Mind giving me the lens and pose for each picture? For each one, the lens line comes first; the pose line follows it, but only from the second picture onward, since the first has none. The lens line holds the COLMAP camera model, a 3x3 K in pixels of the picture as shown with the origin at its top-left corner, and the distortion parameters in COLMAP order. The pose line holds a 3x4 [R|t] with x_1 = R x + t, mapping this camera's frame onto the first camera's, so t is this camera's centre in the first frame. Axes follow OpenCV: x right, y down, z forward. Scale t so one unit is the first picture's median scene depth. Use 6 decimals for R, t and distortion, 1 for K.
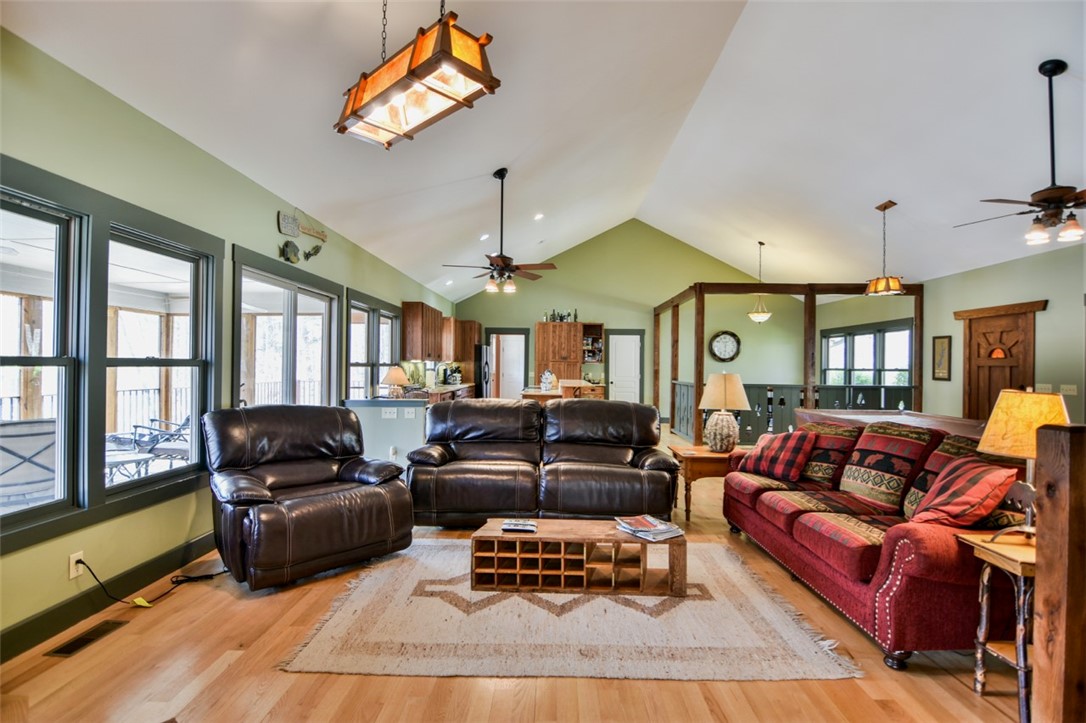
lens RADIAL K [[529.6, 0, 539.3], [0, 529.6, 363.5], [0, 0, 1]] dist [-0.002156, -0.013185]
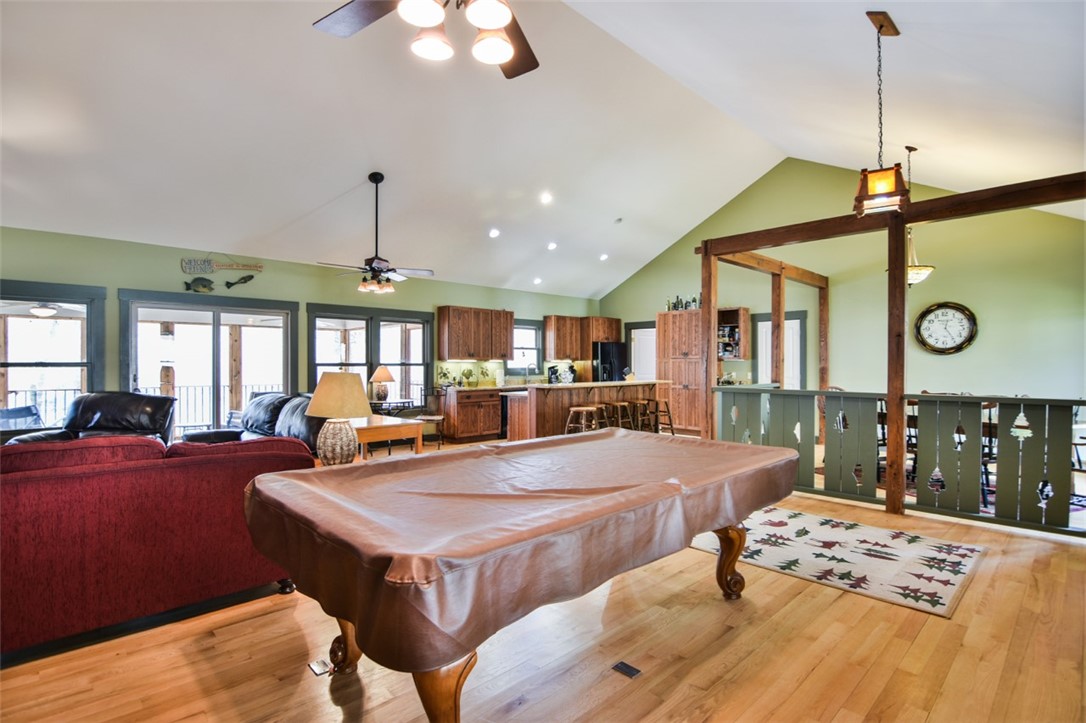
lens RADIAL K [[529.6, 0, 539.3], [0, 529.6, 363.5], [0, 0, 1]] dist [-0.002156, -0.013185]
pose [[0.705908, -0.011595, -0.708208, 0.467656], [0.011060, 0.999925, -0.005347, 0.006168], [0.708217, -0.004058, 0.705983, 0.262537]]
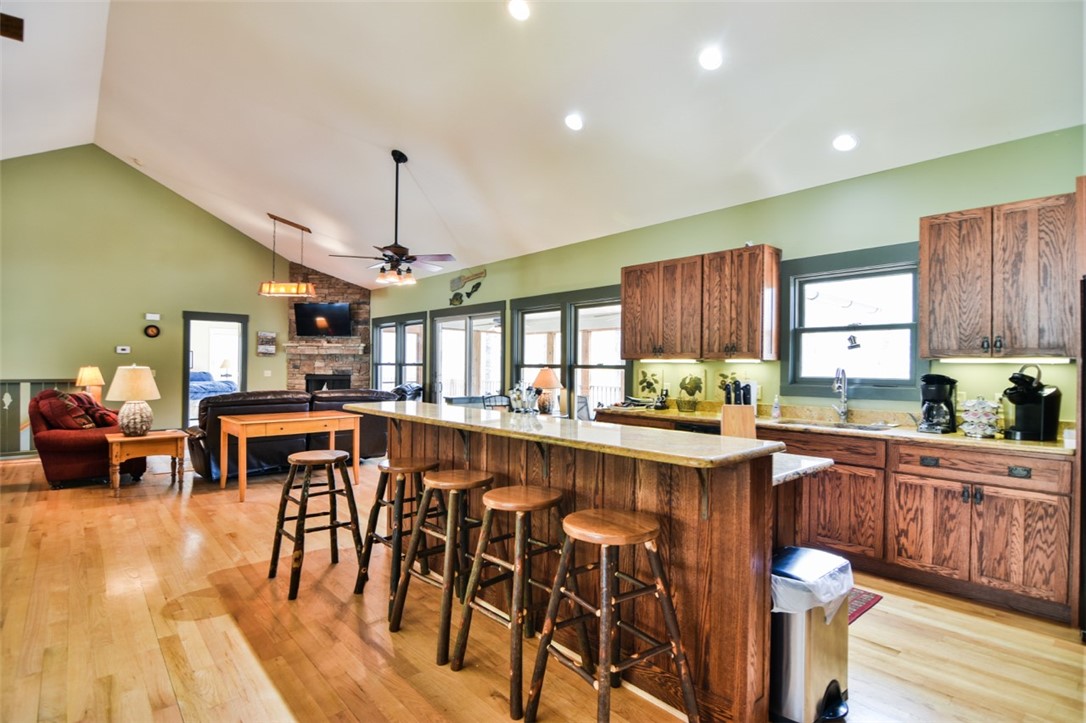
lens RADIAL K [[549.2, 0, 543.0], [0, 549.2, 361.5], [0, 0, 1]] dist [-0.013353, -0.000085]
pose [[-0.733213, -0.025681, -0.679513, 0.205271], [-0.015004, 0.999654, -0.021590, 0.008266], [0.679833, -0.005634, -0.733345, 0.998924]]
